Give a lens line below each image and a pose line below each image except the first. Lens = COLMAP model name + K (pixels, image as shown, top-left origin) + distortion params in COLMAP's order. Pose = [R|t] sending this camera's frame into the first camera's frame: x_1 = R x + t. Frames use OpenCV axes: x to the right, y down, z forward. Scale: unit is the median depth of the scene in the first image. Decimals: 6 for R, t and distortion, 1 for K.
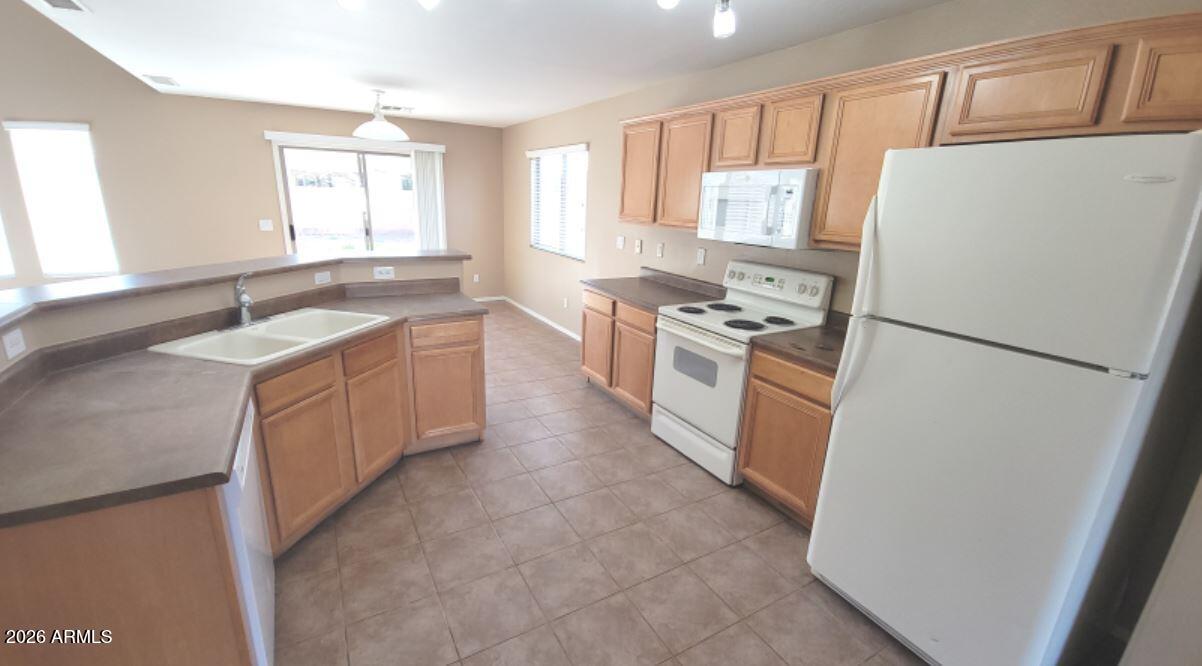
lens RADIAL K [[493.1, 0, 597.5], [0, 493.1, 333.7], [0, 0, 1]] dist [0.002297, -0.000167]
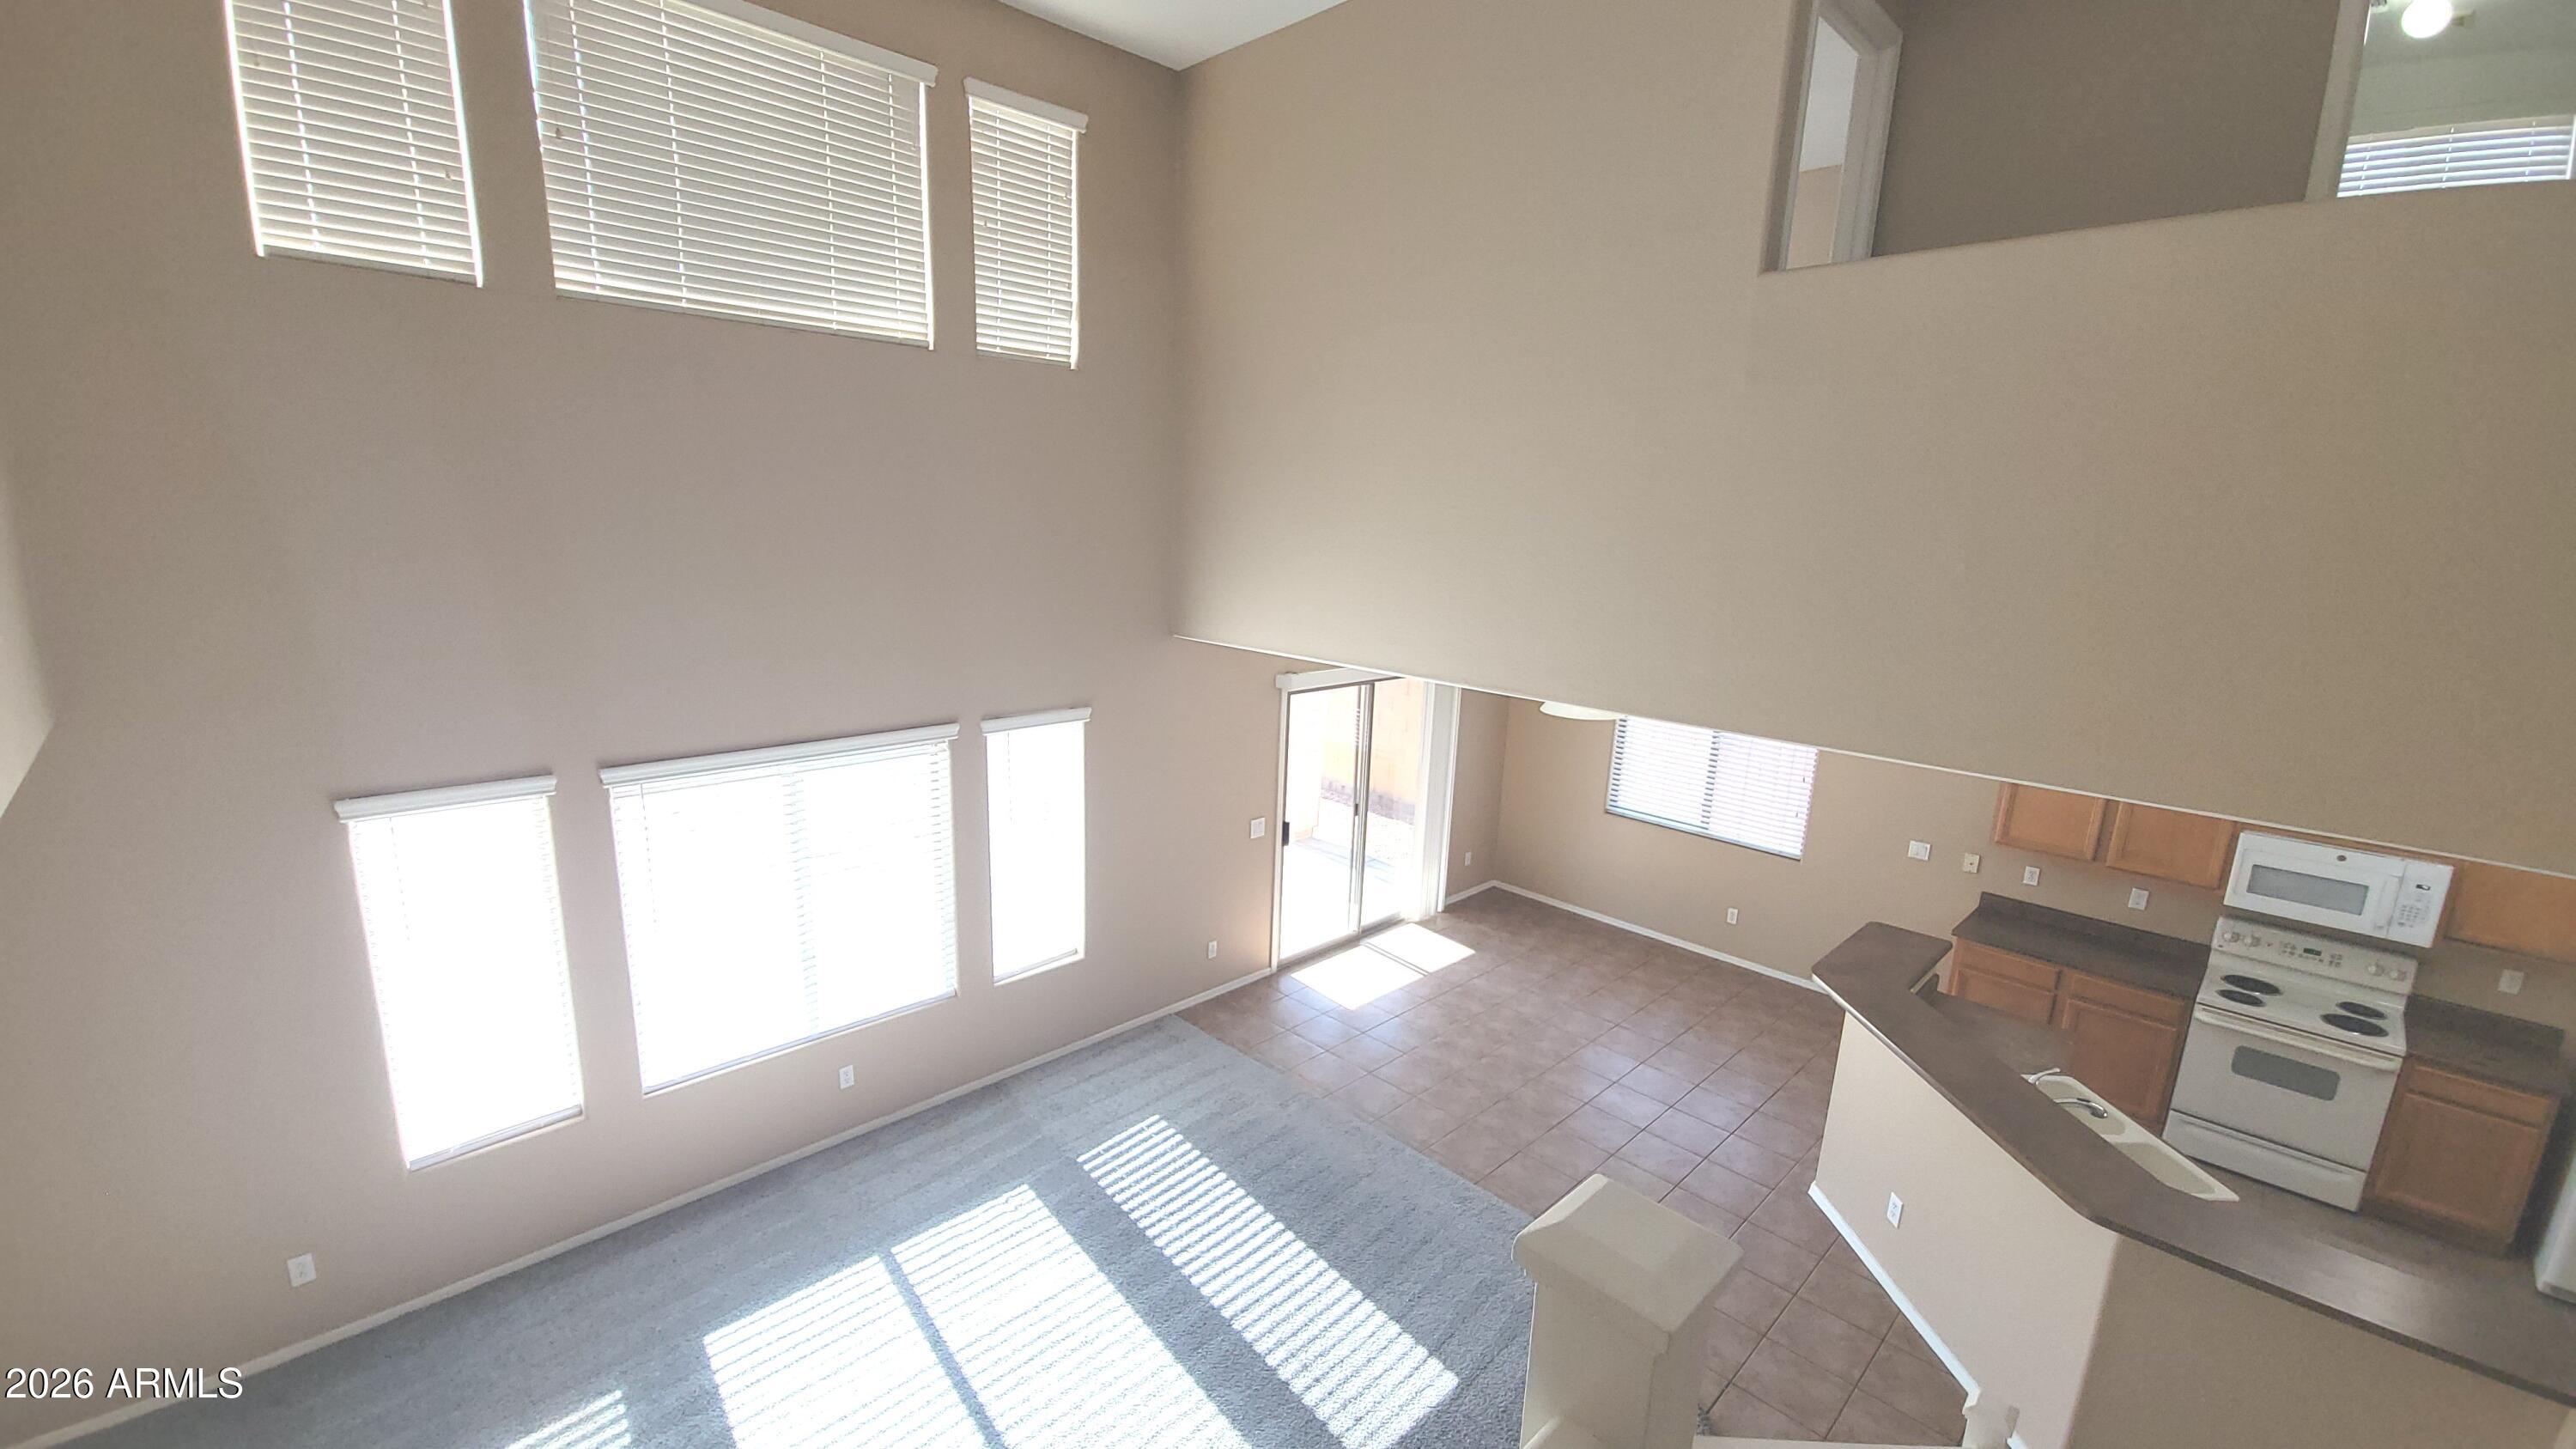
lens RADIAL K [[1052.7, 0, 1243.1], [0, 1052.7, 731.1], [0, 0, 1]] dist [-0.004169, -0.001486]
pose [[0.976309, -0.056457, 0.208885, -1.869098], [0.067767, 0.996576, -0.047380, -0.548215], [-0.205495, 0.060413, 0.976792, -0.413587]]
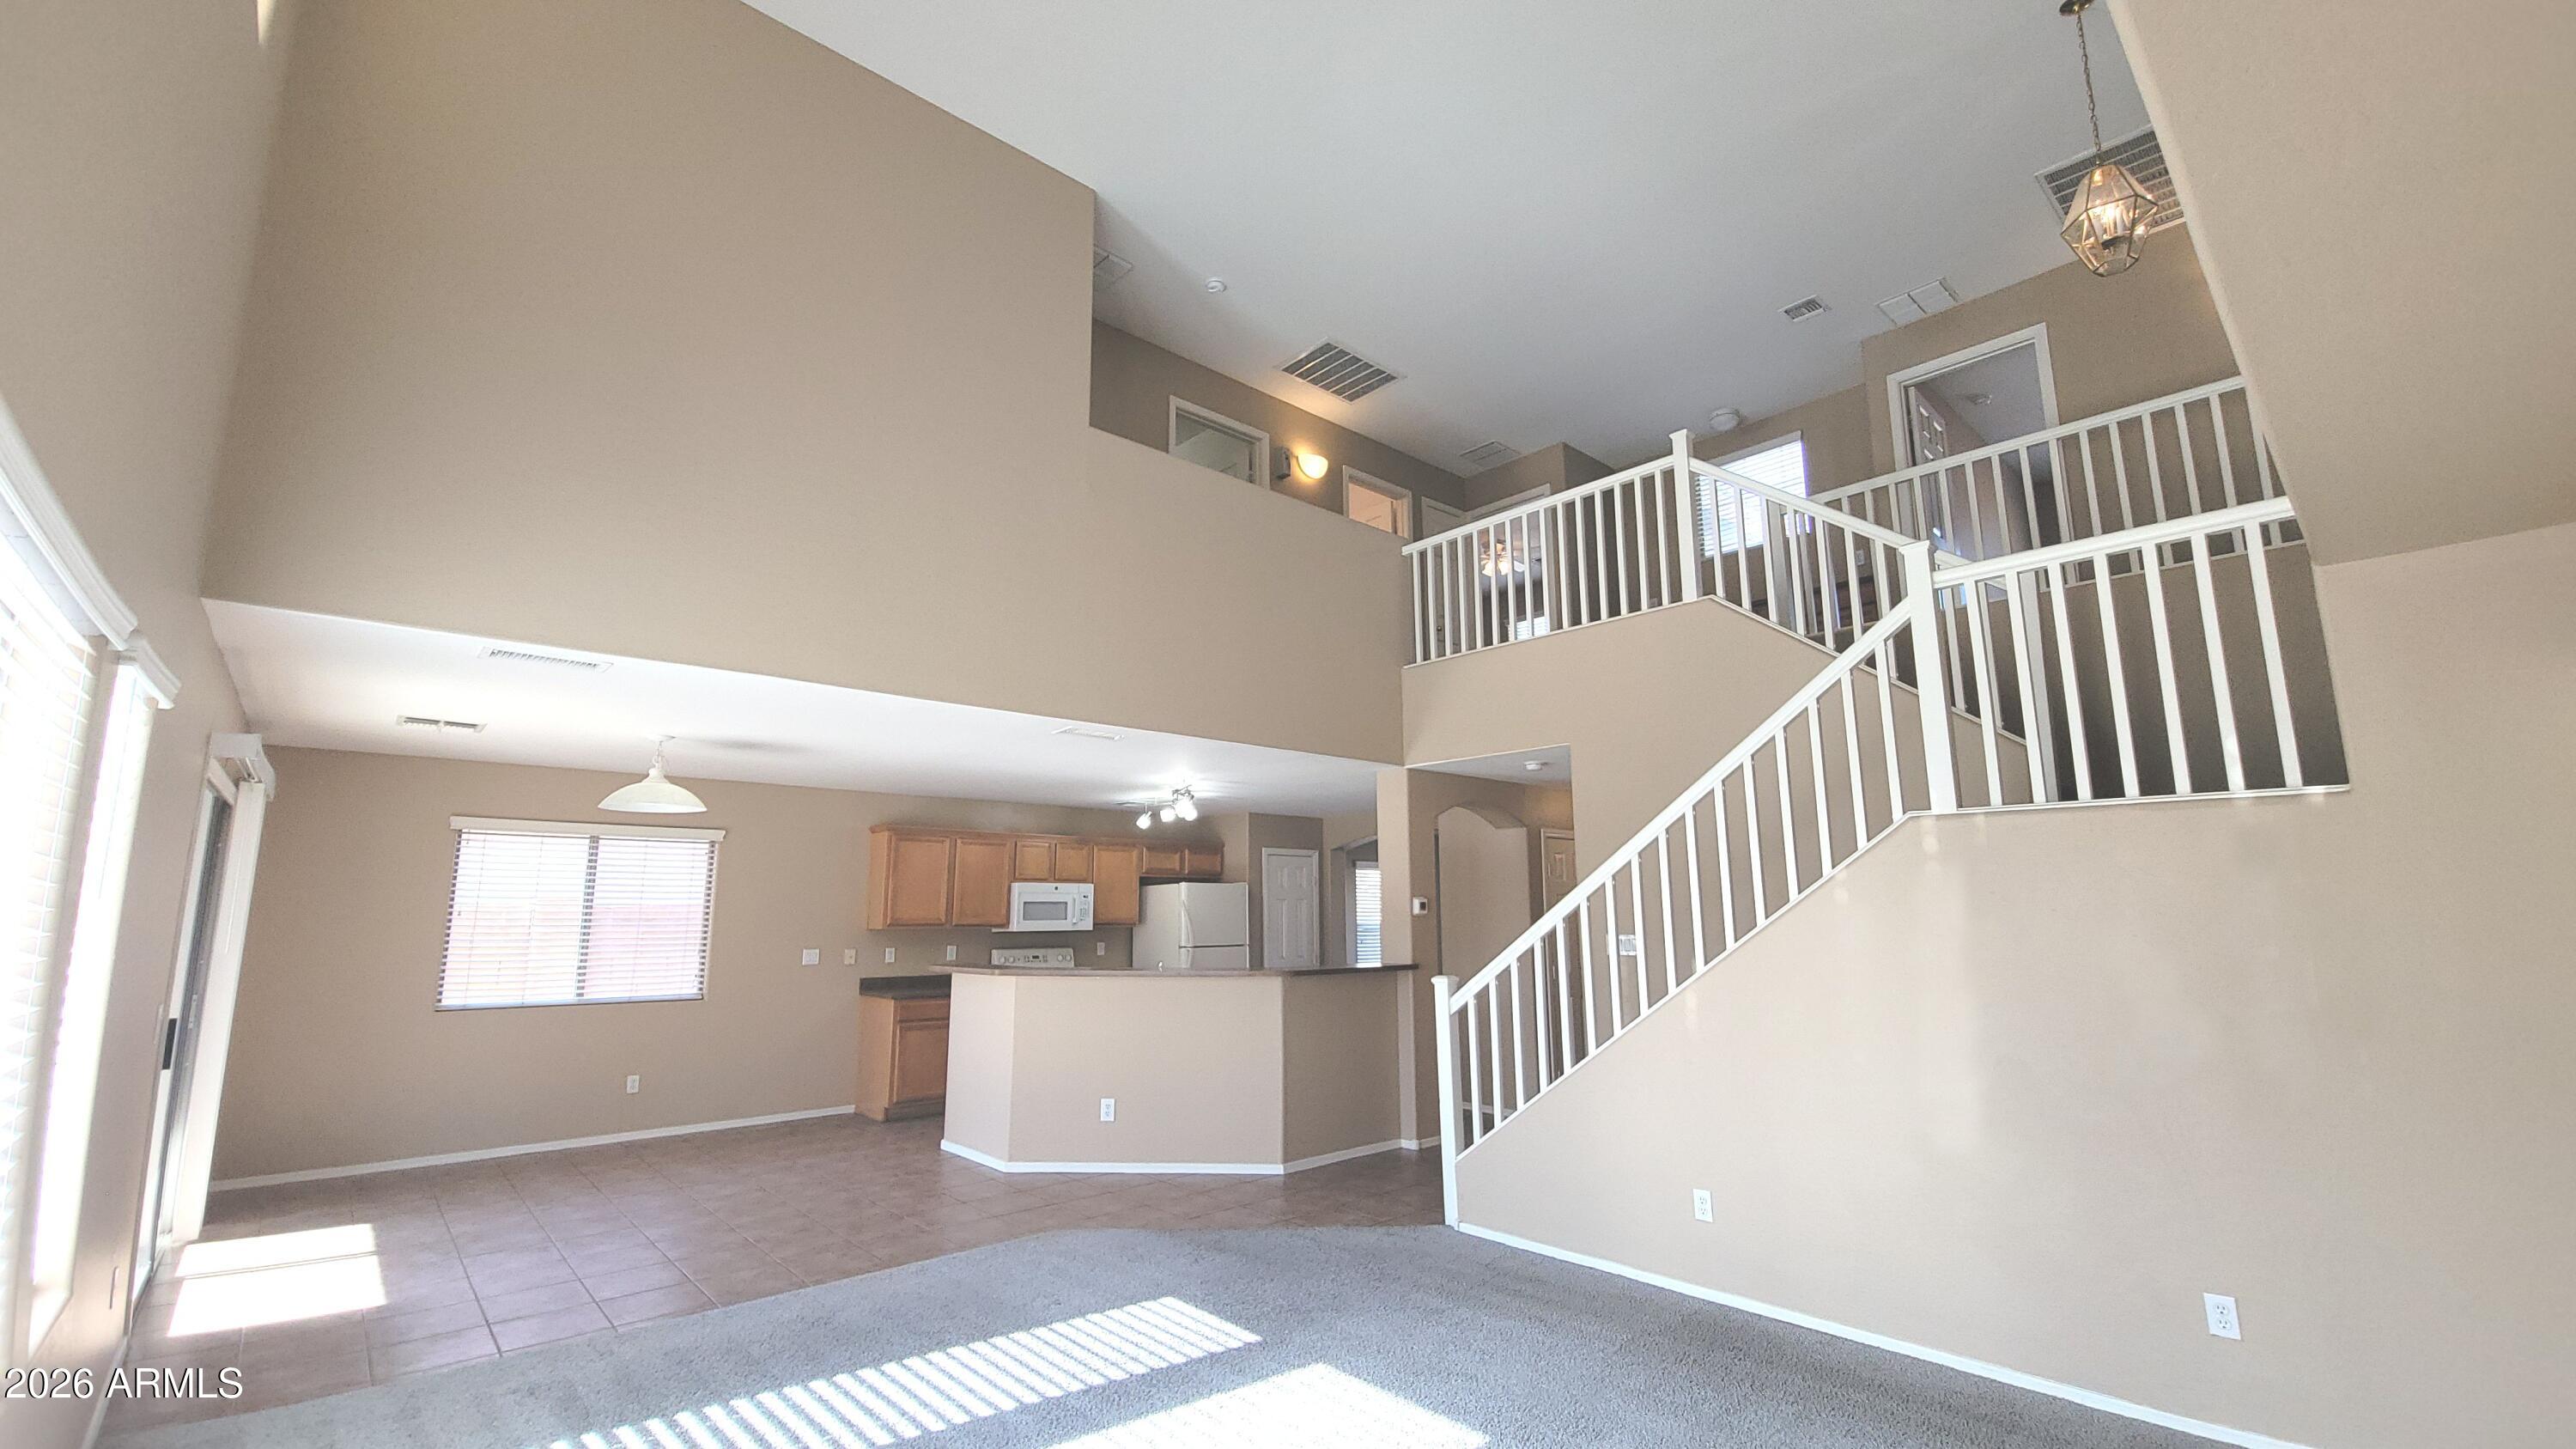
lens RADIAL K [[1052.7, 0, 1271.3], [0, 1052.7, 732.4], [0, 0, 1]] dist [-0.004169, -0.001486]
pose [[-0.200956, 0.134036, 0.970387, -2.852477], [0.259956, 0.962376, -0.079096, -0.326511], [-0.944479, 0.236363, -0.228239, 0.938610]]
